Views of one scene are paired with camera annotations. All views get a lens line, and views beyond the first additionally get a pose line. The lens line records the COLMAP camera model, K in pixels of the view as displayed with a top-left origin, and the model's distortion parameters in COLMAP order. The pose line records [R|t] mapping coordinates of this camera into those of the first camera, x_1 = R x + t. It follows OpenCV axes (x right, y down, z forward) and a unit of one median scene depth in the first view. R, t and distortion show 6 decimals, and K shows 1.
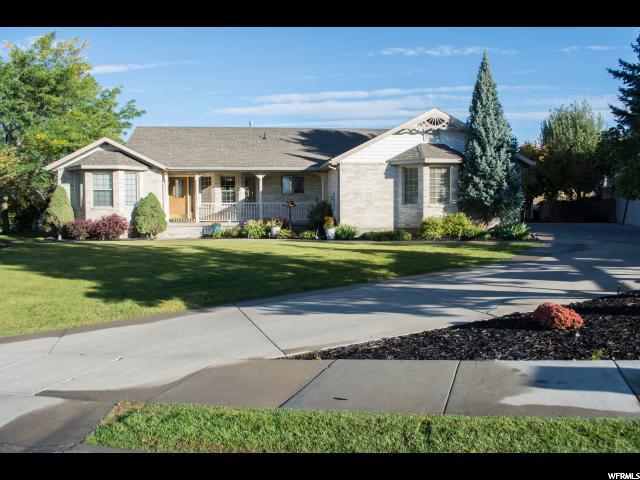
lens RADIAL K [[511.4, 0, 320.0], [0, 511.4, 240.0], [0, 0, 1]] dist [-0.111151, 0.002113]
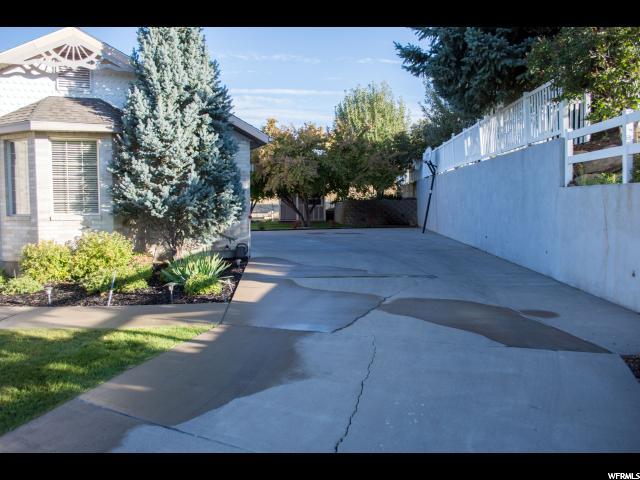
lens RADIAL K [[511.4, 0, 320.0], [0, 511.4, 240.0], [0, 0, 1]] dist [-0.111151, 0.002113]
pose [[0.943035, -0.017077, 0.332254, 0.298871], [0.013286, 0.999818, 0.013678, -0.048005], [-0.332428, -0.008485, 0.943091, 0.450355]]
